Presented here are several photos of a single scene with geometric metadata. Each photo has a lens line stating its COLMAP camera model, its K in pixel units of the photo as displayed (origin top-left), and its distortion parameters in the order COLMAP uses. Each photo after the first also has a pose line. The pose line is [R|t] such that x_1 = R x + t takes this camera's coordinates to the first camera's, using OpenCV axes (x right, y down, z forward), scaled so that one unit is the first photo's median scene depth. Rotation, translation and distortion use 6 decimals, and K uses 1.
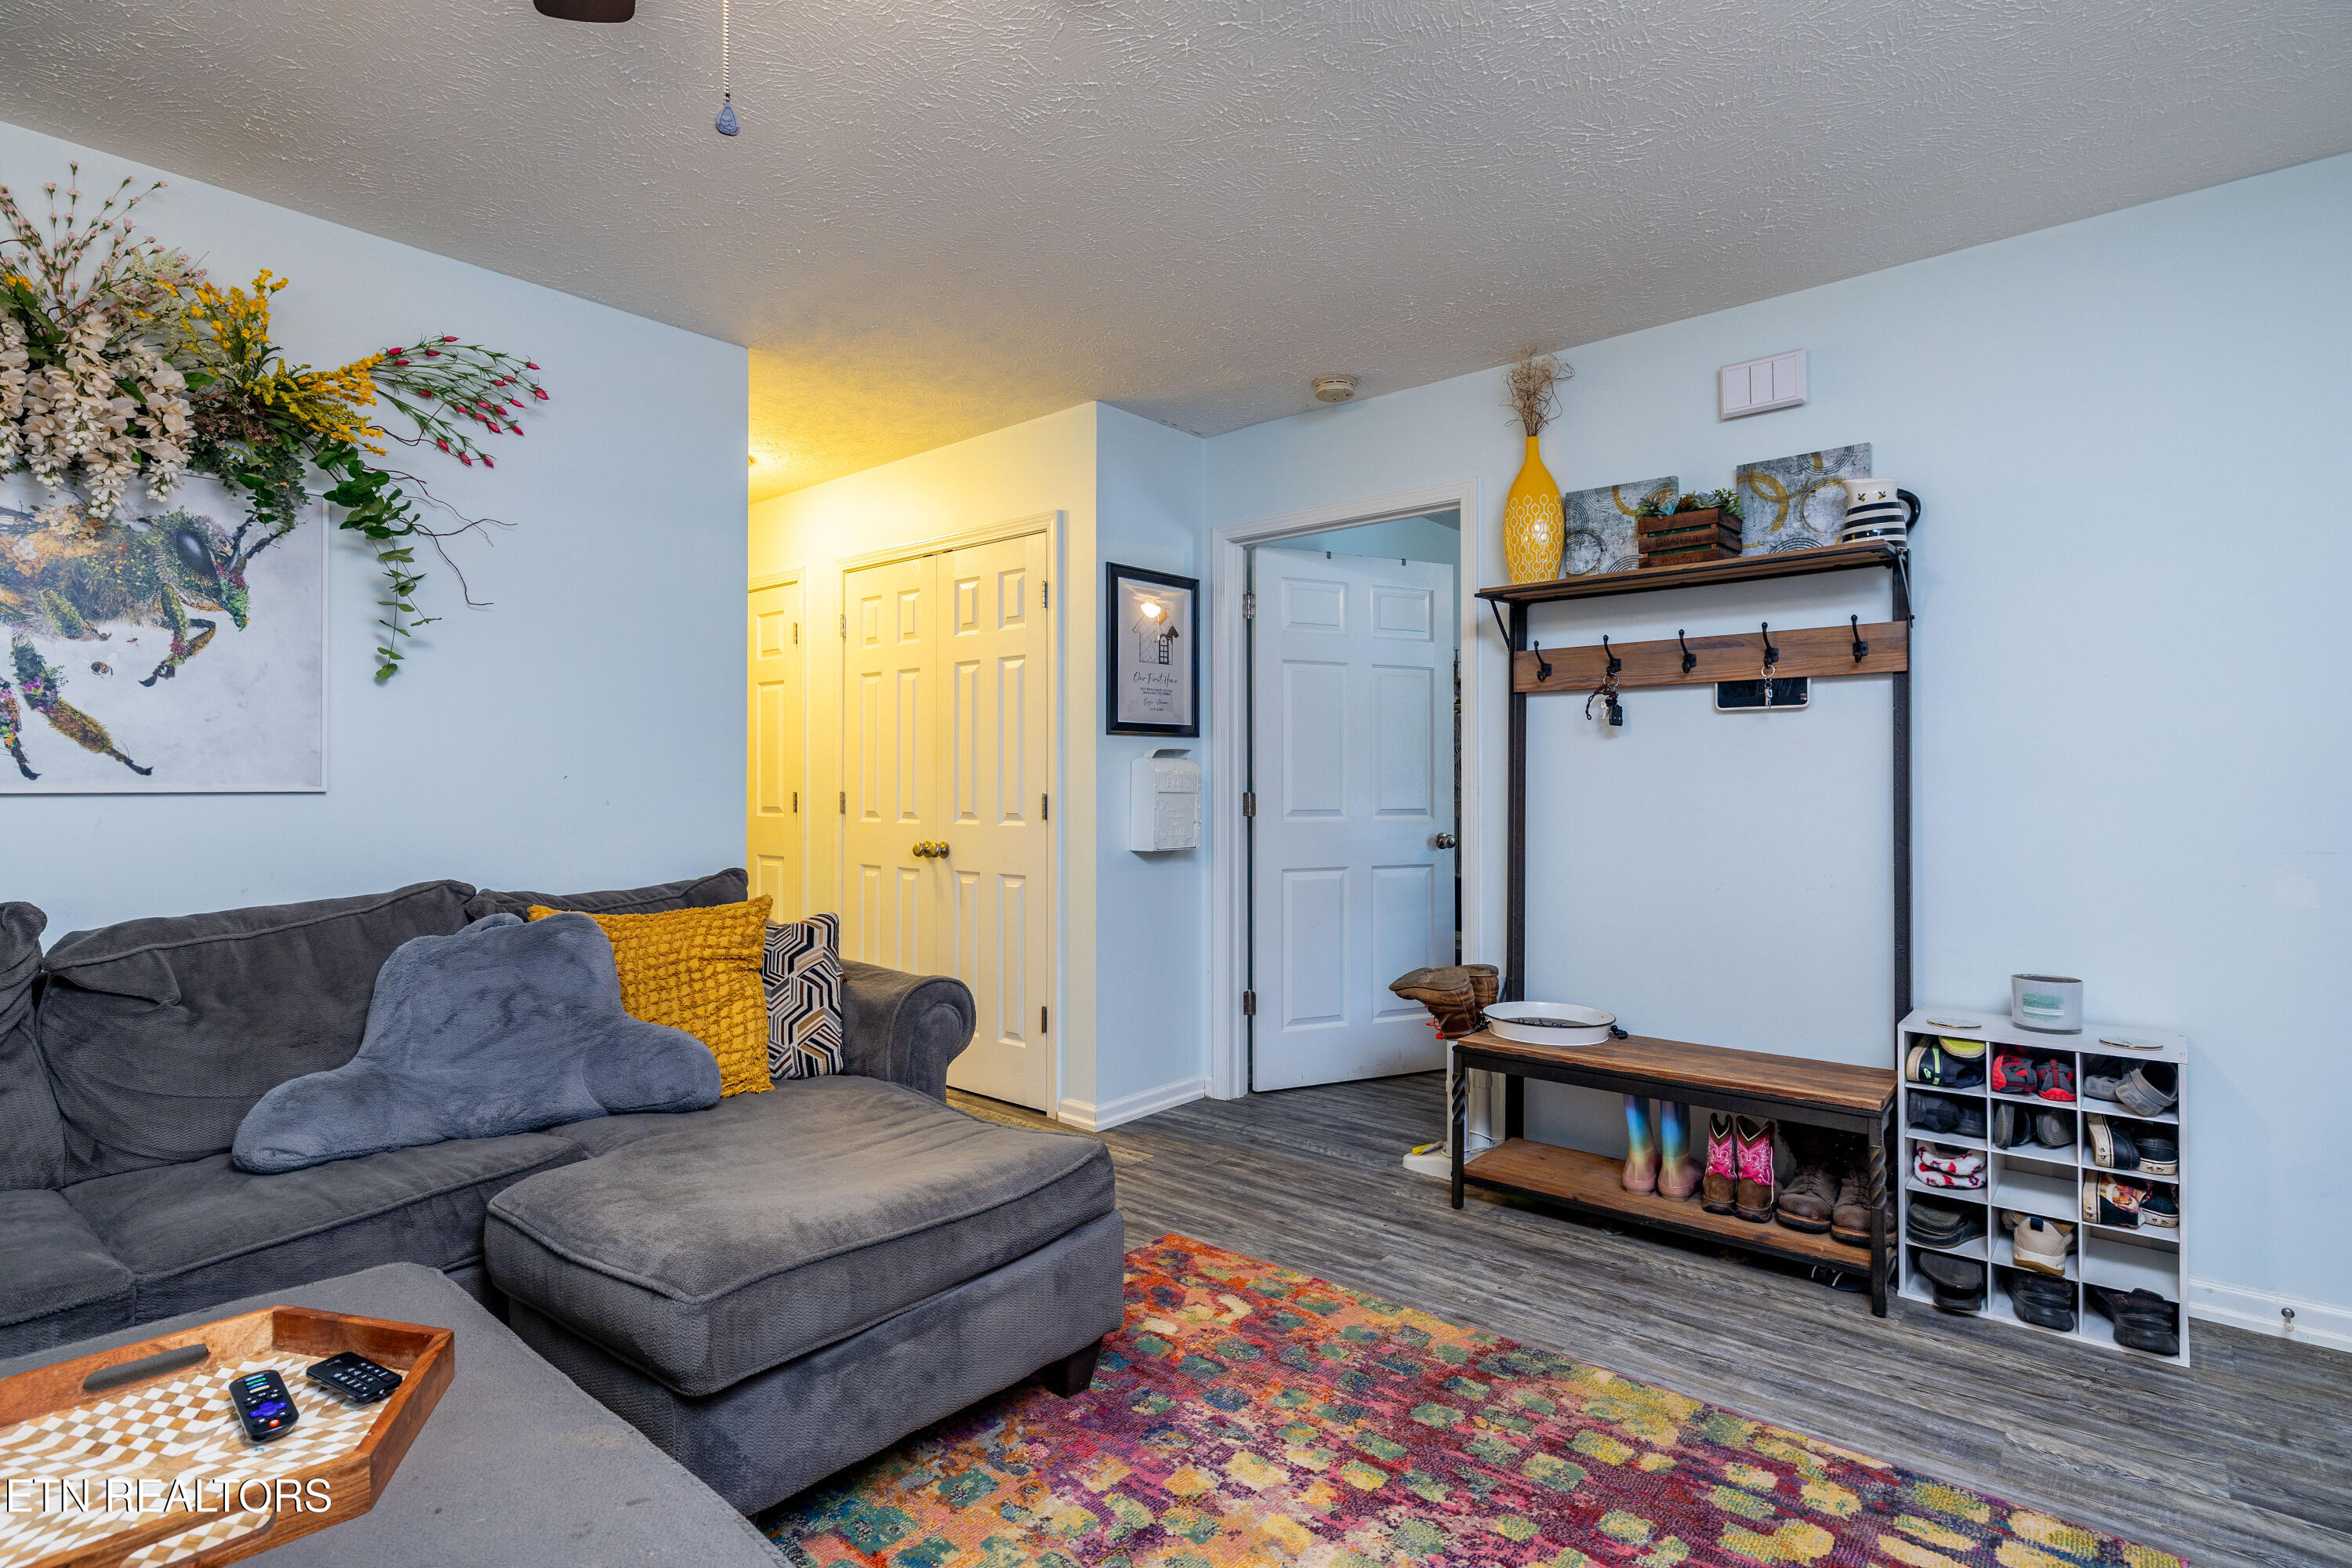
lens RADIAL K [[1172.2, 0, 1162.0], [0, 1172.2, 785.9], [0, 0, 1]] dist [-0.001126, 0.000066]
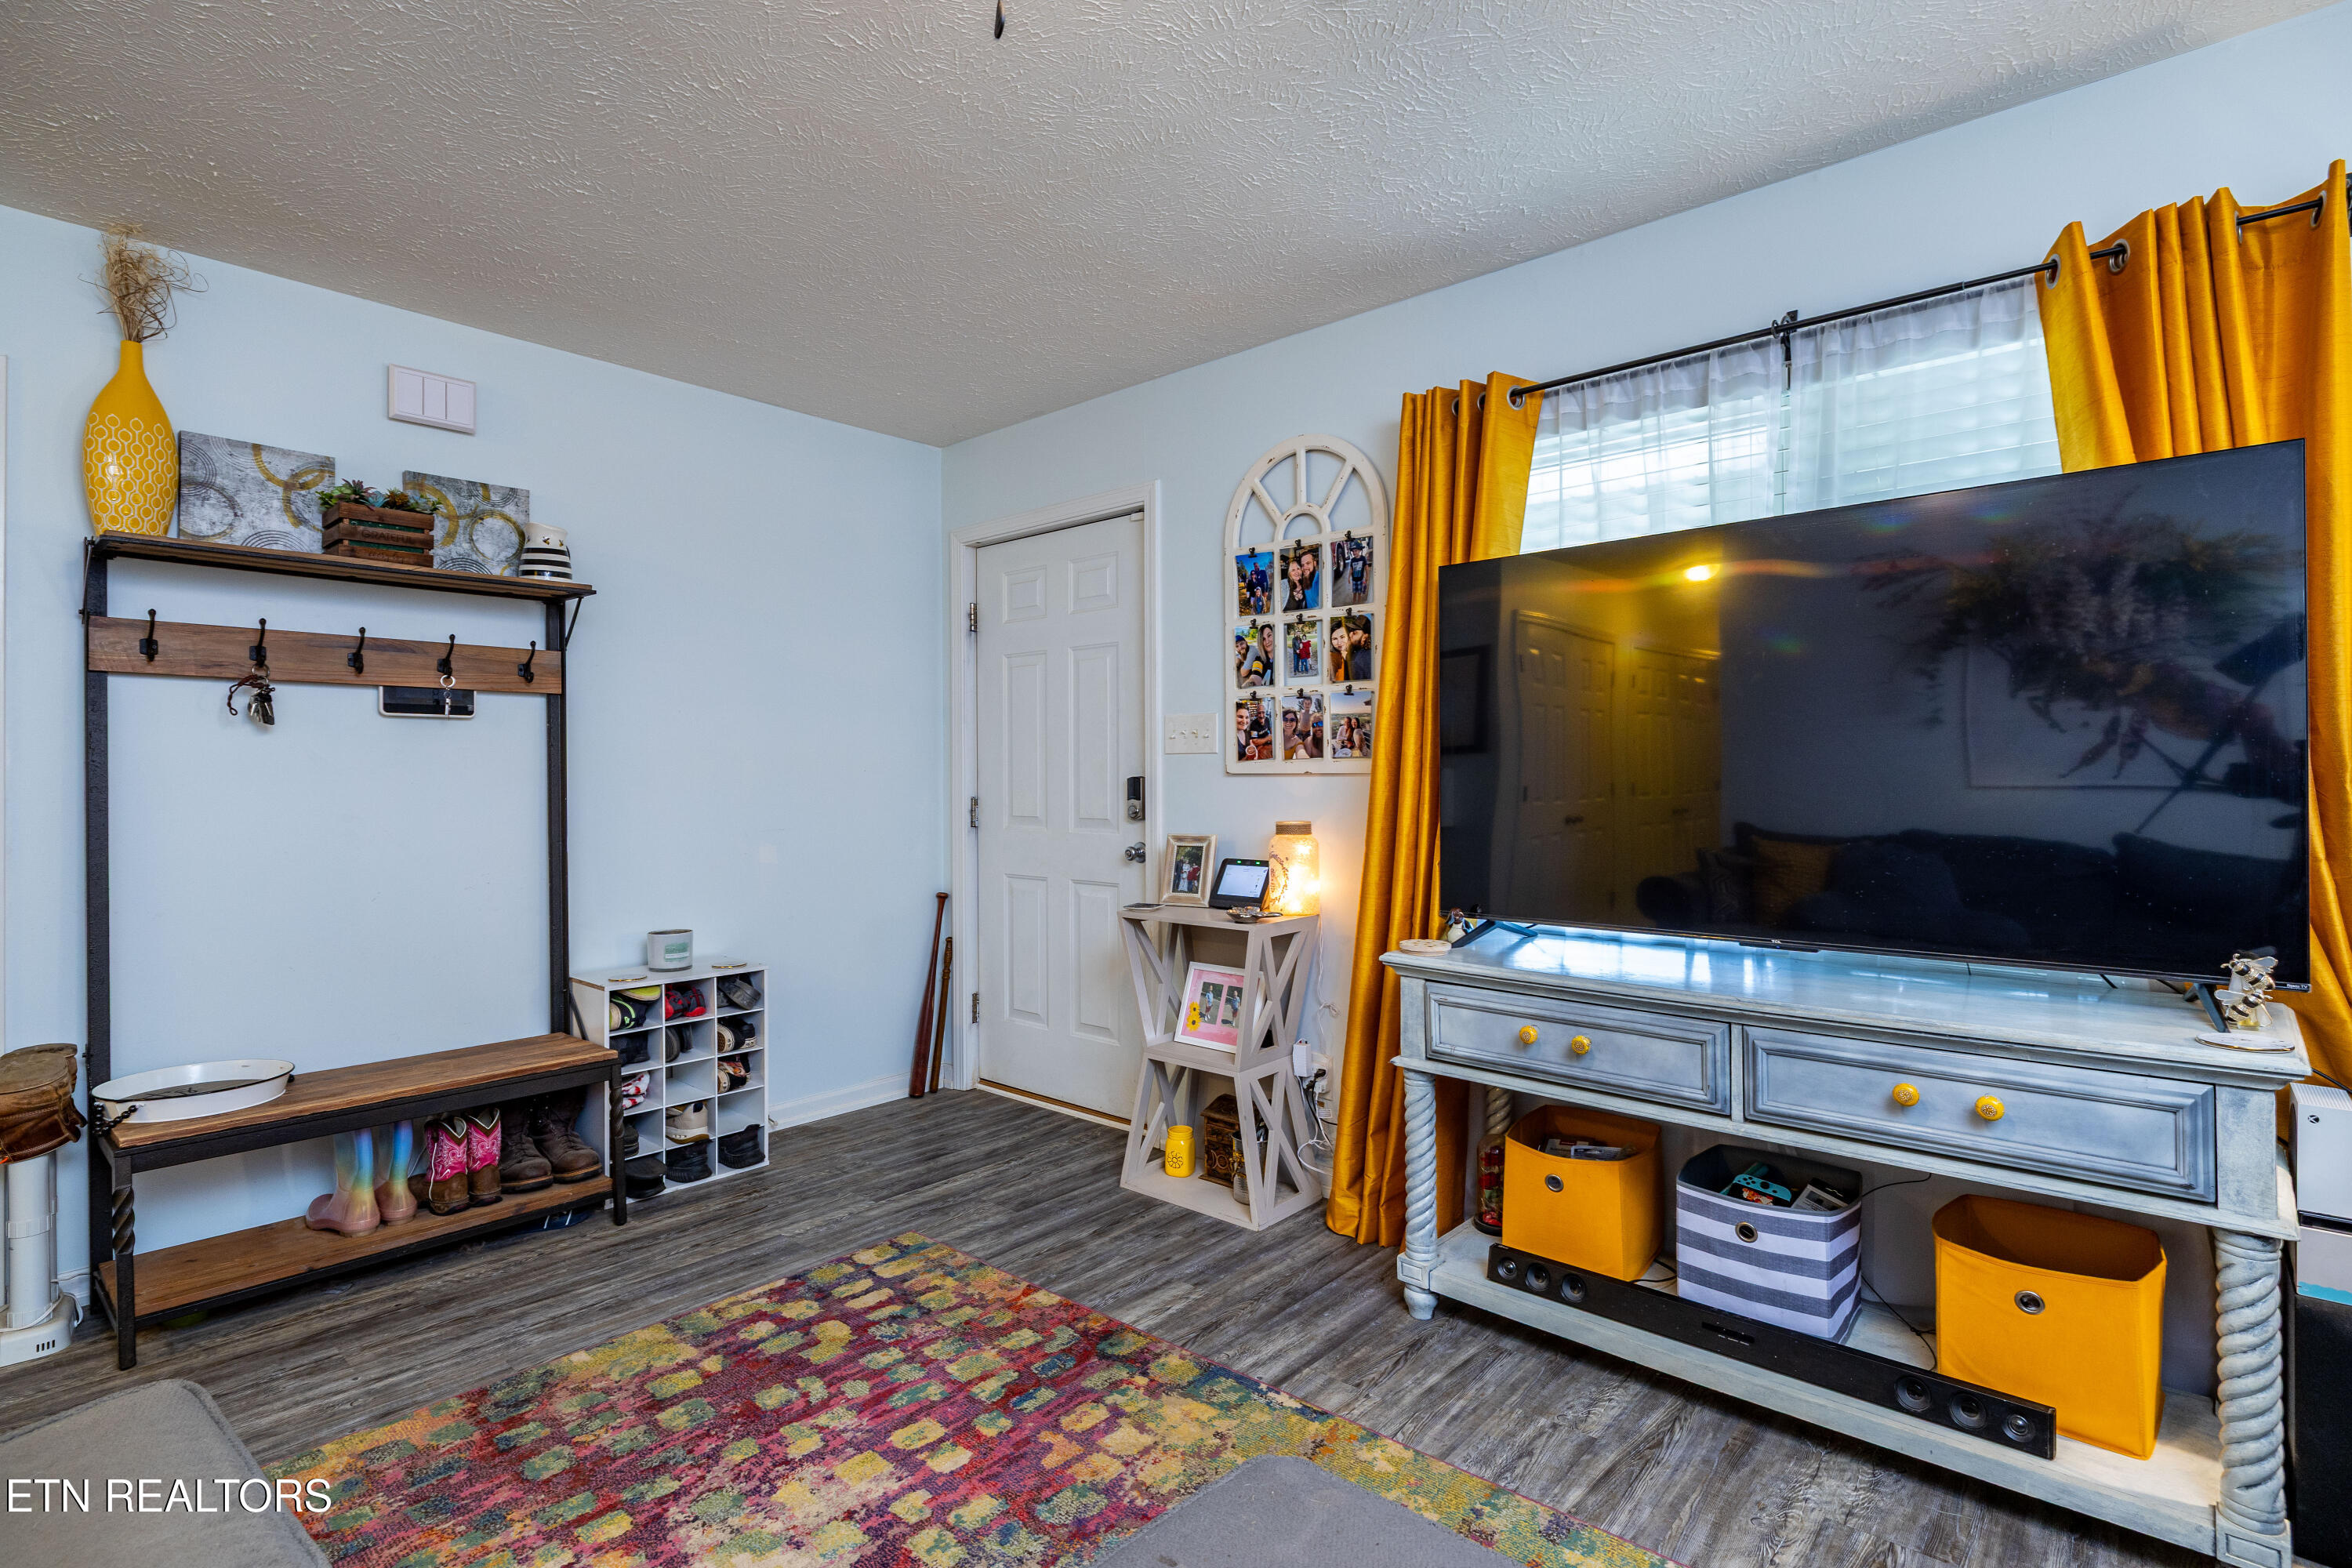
lens RADIAL K [[1172.2, 0, 1163.3], [0, 1172.2, 777.6], [0, 0, 1]] dist [-0.001126, 0.000066]
pose [[-0.003660, 0.001324, 0.999992, -0.558113], [0.003796, 0.999992, -0.001310, -0.009211], [-0.999986, 0.003791, -0.003665, 0.397507]]
